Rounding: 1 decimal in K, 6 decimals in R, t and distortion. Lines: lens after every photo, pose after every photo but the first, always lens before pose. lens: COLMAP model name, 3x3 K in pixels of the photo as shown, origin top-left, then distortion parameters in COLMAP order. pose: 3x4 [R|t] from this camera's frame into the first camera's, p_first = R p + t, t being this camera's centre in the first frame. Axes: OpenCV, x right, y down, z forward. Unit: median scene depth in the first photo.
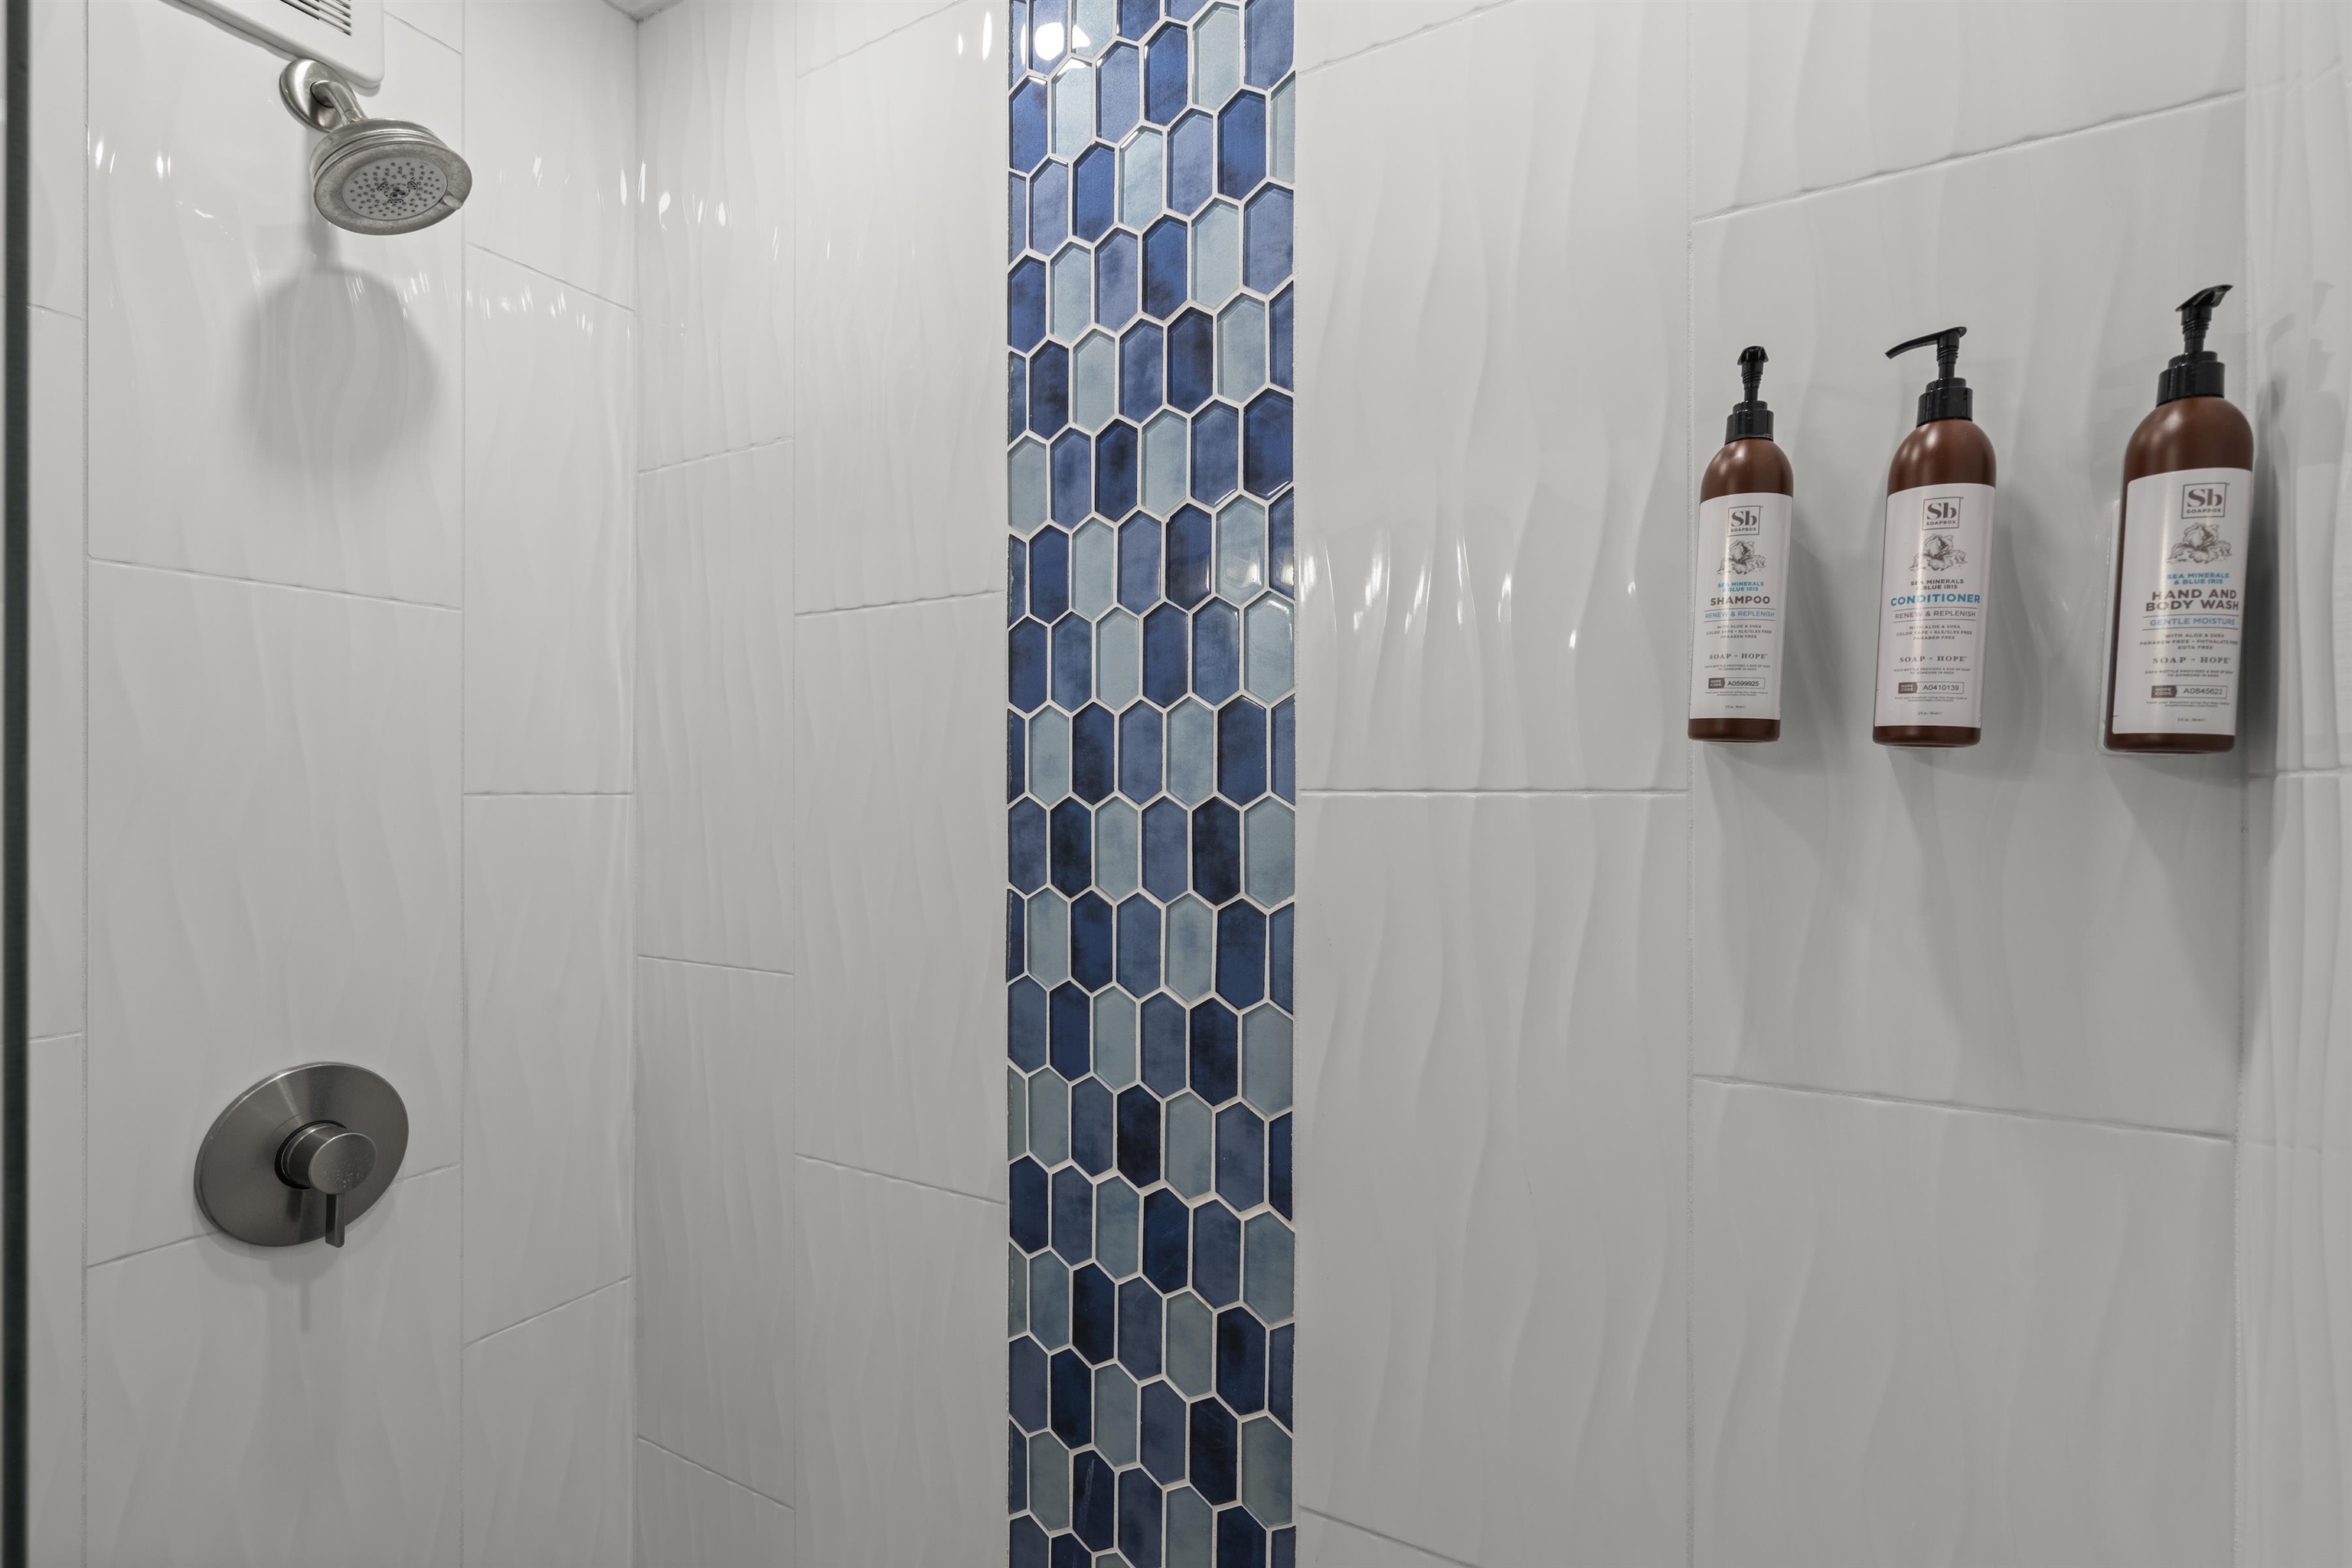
lens RADIAL K [[1065.9, 0, 1176.0], [0, 1065.9, 784.0], [0, 0, 1]] dist [-0.002819, 0.000444]
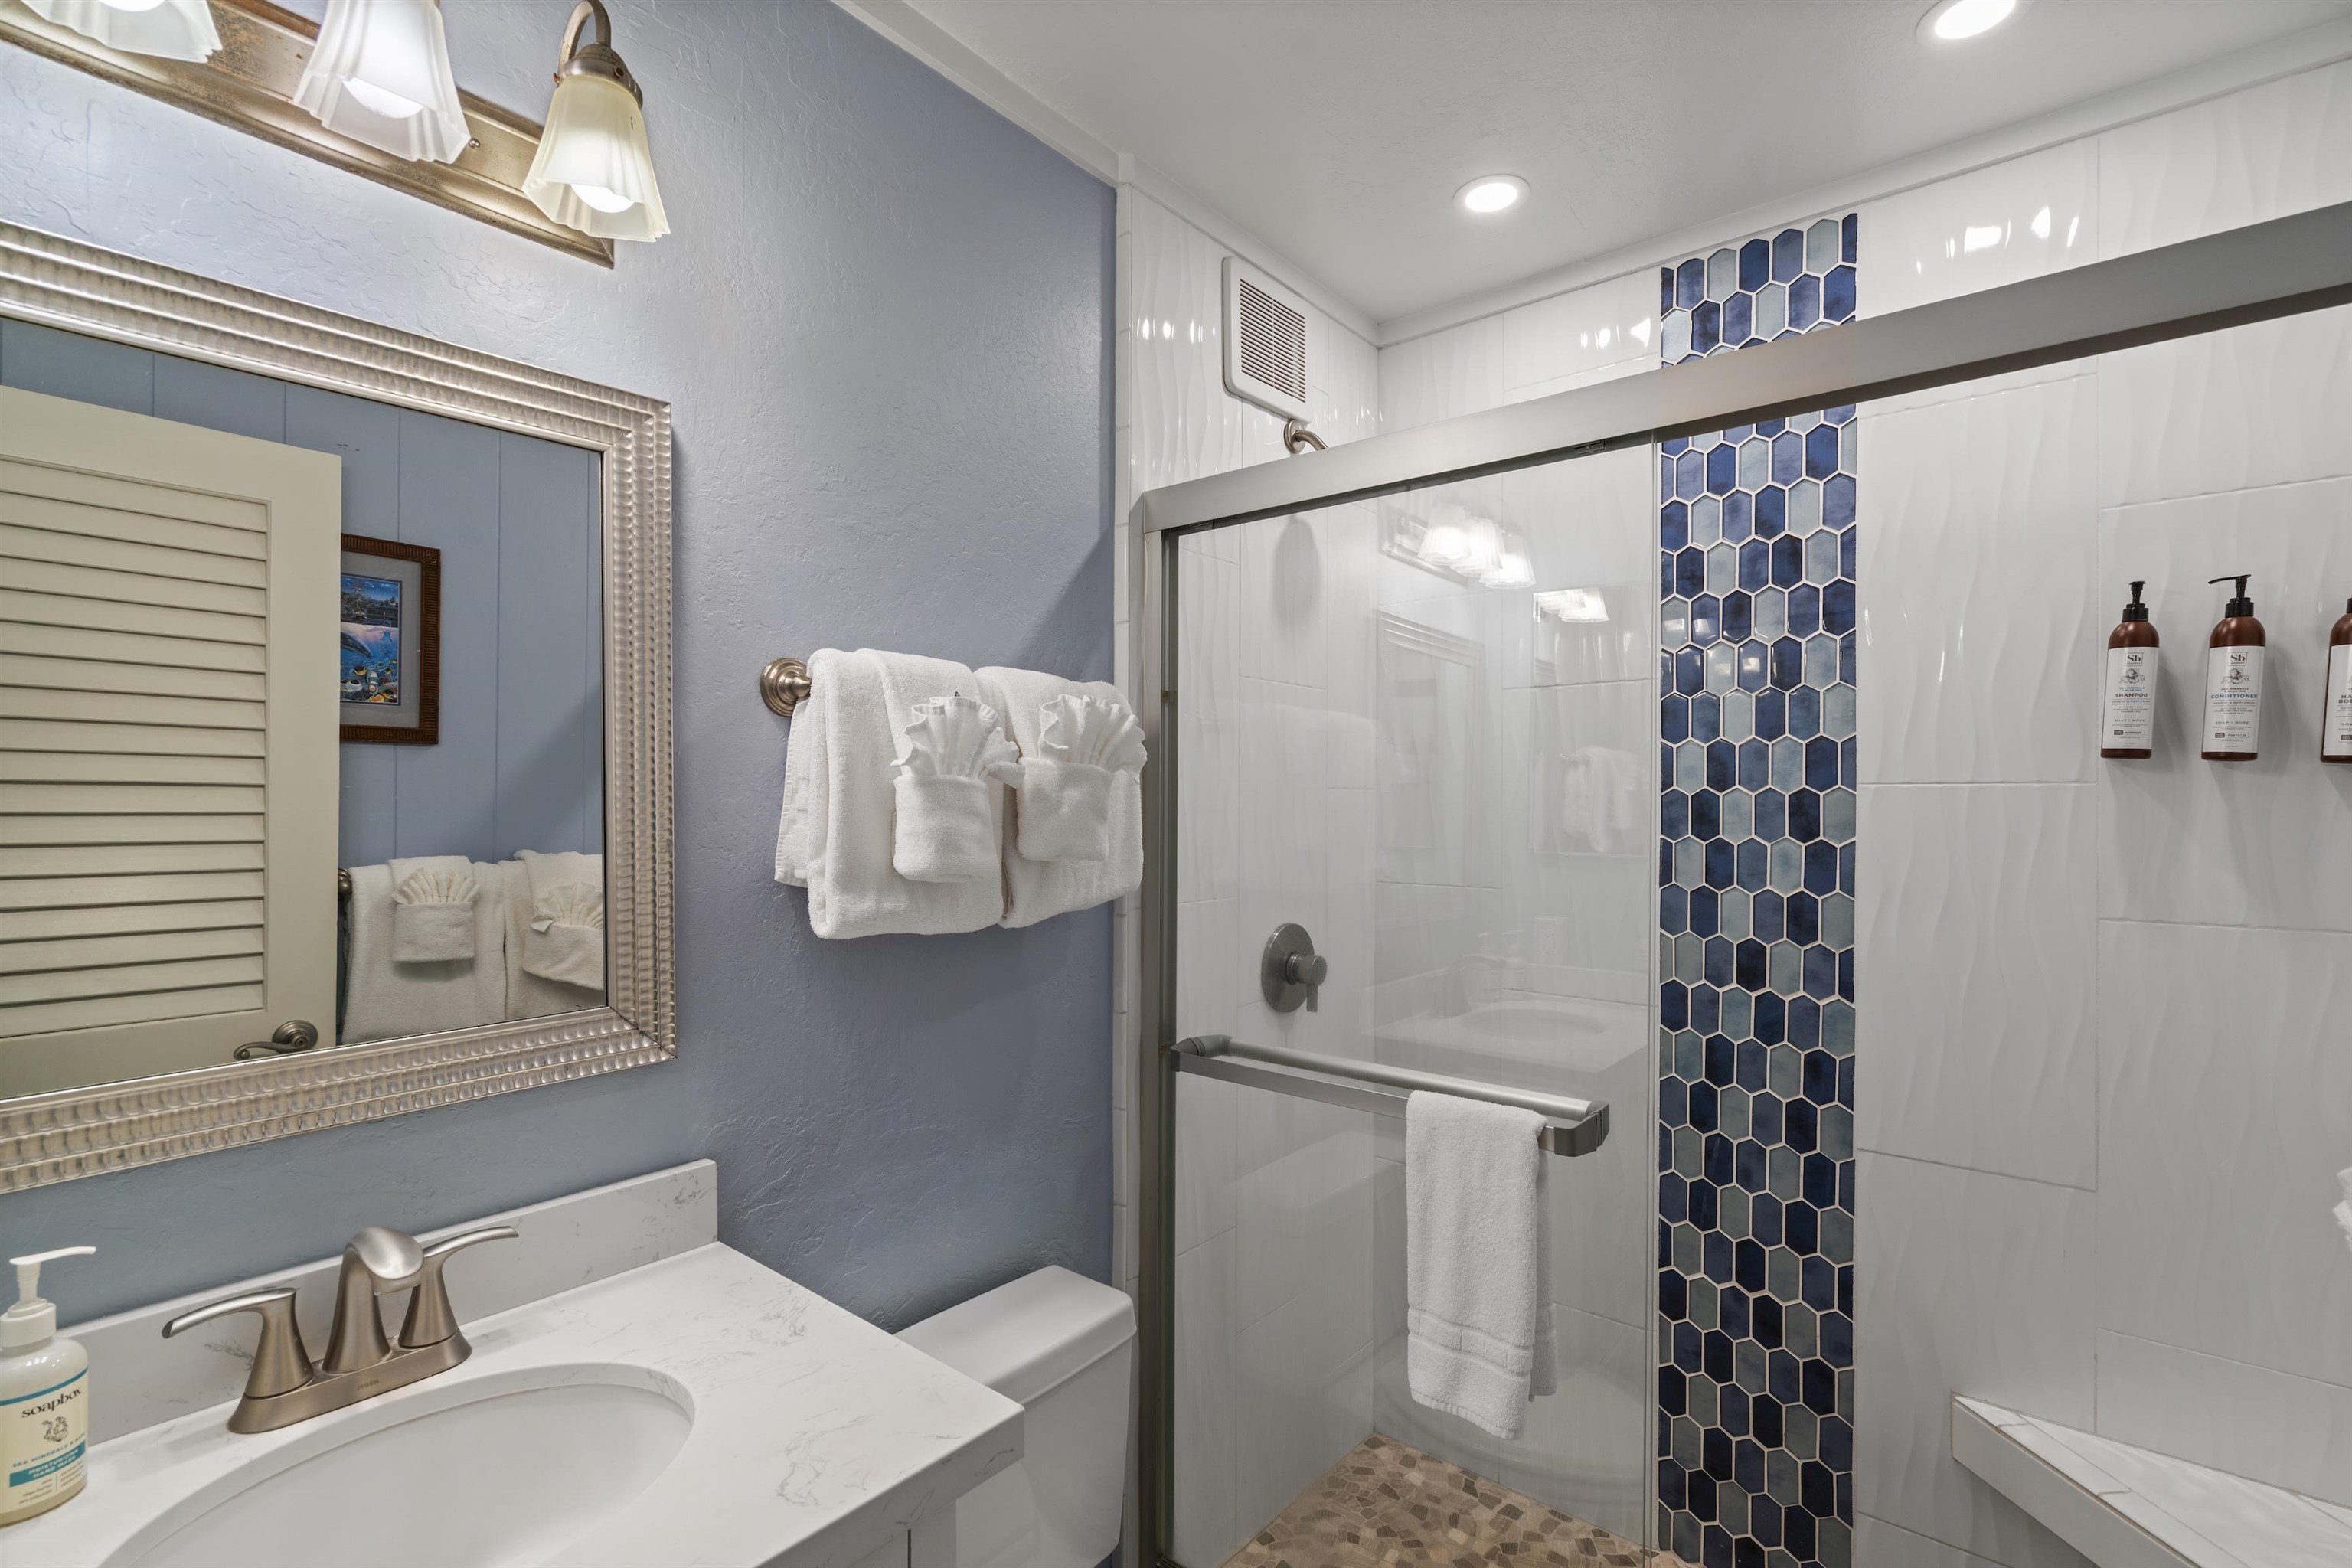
lens RADIAL K [[1058.5, 0, 1171.4], [0, 1058.5, 795.7], [0, 0, 1]] dist [0.002888, 0.000845]
pose [[0.984977, 0.002479, -0.172670, -0.765228], [-0.002599, 0.999997, -0.000470, 0.030857], [0.172668, 0.000911, 0.984980, -1.101826]]
